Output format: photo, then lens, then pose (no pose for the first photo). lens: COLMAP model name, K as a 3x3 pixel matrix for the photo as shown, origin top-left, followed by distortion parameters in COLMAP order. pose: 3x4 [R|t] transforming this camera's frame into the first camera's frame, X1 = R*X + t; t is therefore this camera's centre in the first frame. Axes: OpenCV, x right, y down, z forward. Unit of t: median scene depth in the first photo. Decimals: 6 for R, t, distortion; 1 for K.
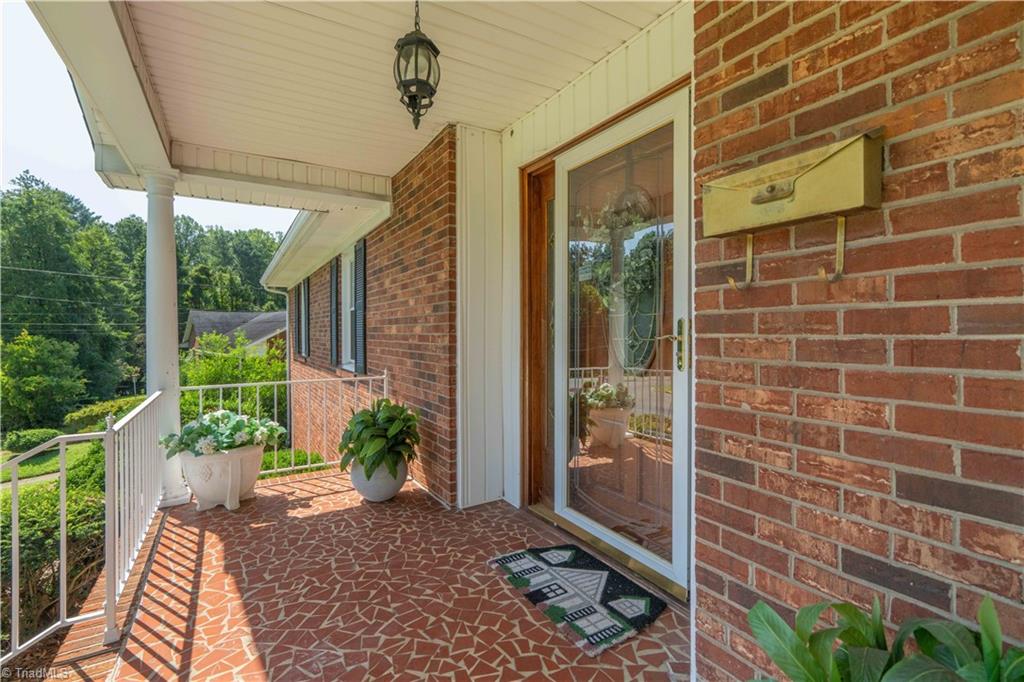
lens RADIAL K [[493.9, 0, 523.4], [0, 493.9, 340.1], [0, 0, 1]] dist [-0.000058, -0.000390]
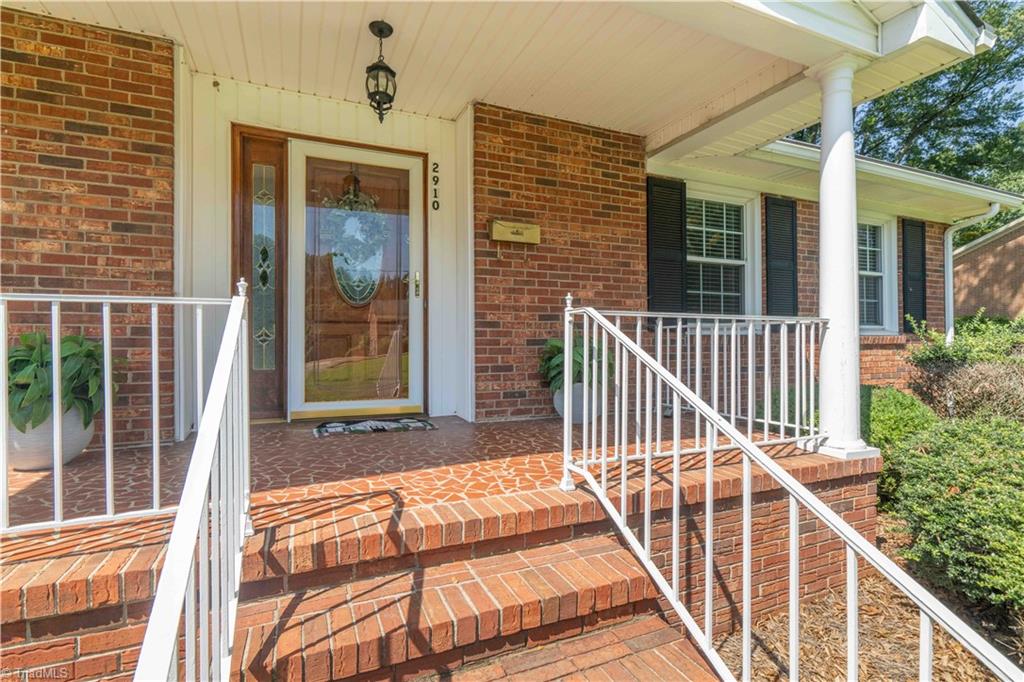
lens RADIAL K [[465.9, 0, 491.8], [0, 465.9, 344.4], [0, 0, 1]] dist [0.000757, 0.000040]
pose [[0.162902, -0.001654, 0.986641, -2.232578], [0.015563, 0.999878, -0.000893, 0.385576], [-0.986520, 0.015501, 0.162908, 0.591925]]
